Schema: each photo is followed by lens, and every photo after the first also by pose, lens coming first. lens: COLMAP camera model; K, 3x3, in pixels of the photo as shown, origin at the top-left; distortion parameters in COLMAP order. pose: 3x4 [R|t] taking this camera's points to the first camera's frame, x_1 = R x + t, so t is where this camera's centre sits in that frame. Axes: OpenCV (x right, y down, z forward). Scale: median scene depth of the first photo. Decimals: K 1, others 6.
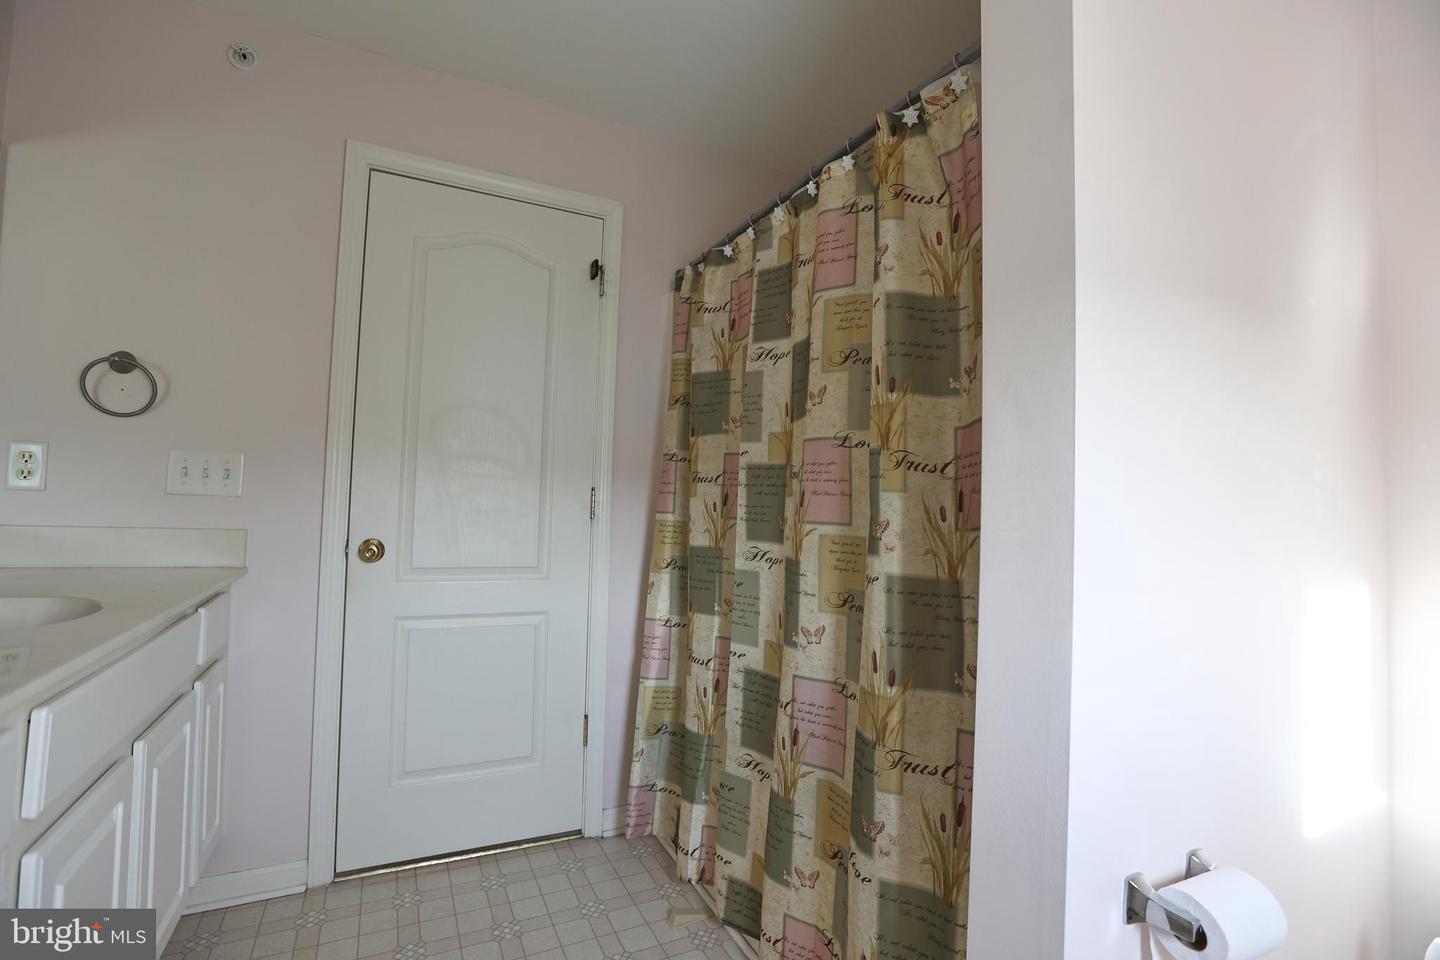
lens RADIAL K [[658.2, 0, 723.2], [0, 658.2, 483.3], [0, 0, 1]] dist [-0.046847, 0.015934]
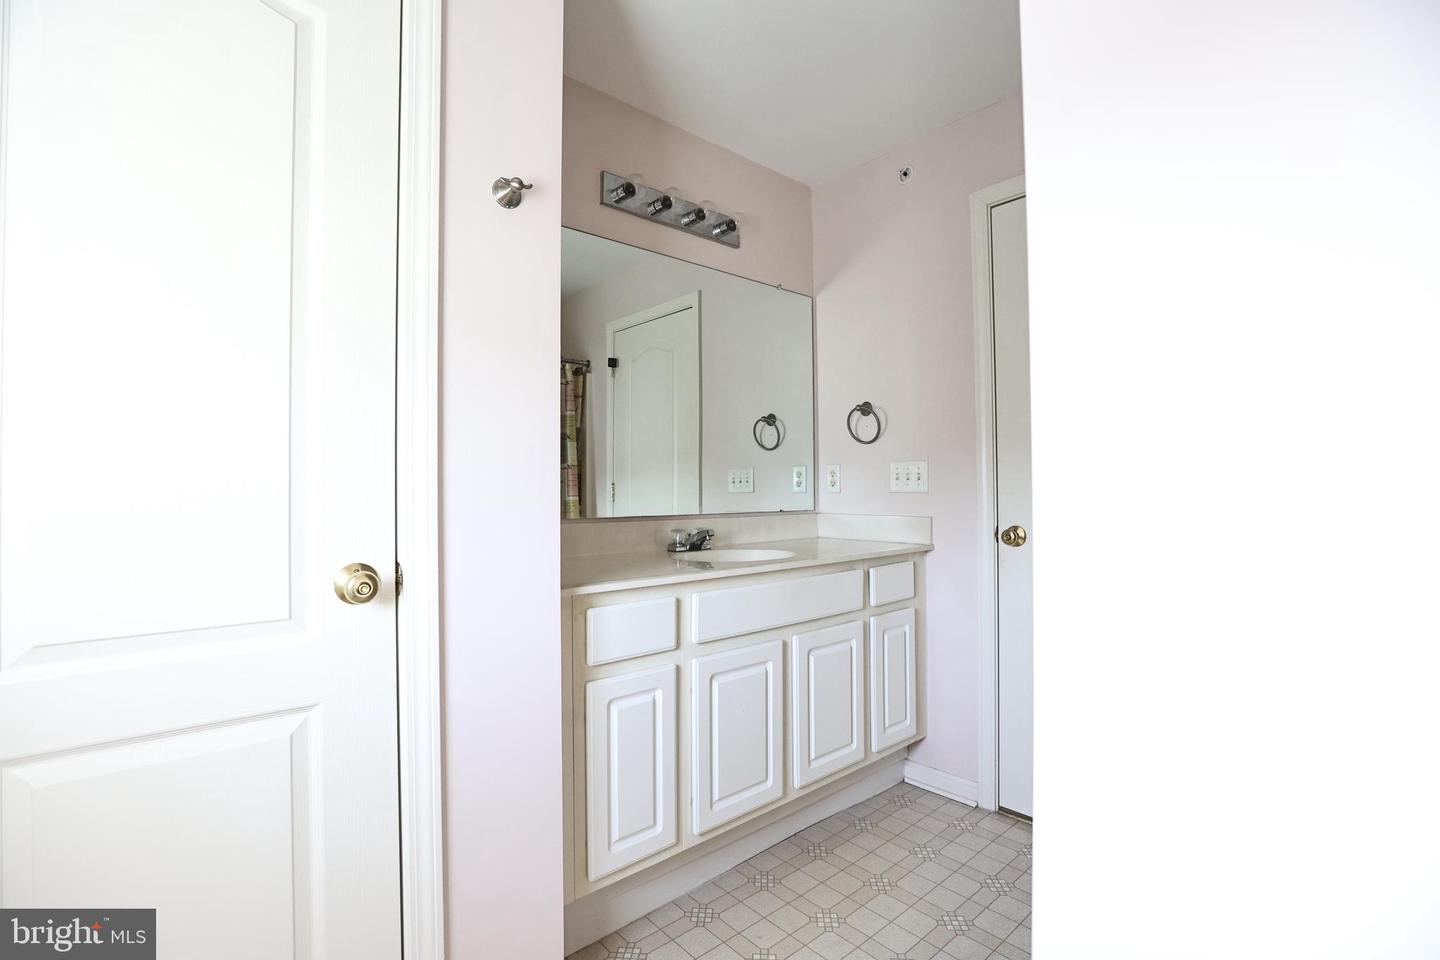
lens RADIAL K [[658.2, 0, 723.2], [0, 658.2, 482.1], [0, 0, 1]] dist [-0.046847, 0.015934]
pose [[0.268728, -0.048954, -0.961971, 0.492793], [0.049456, 0.998092, -0.036977, 0.029835], [0.961946, -0.037638, 0.270636, 0.229532]]
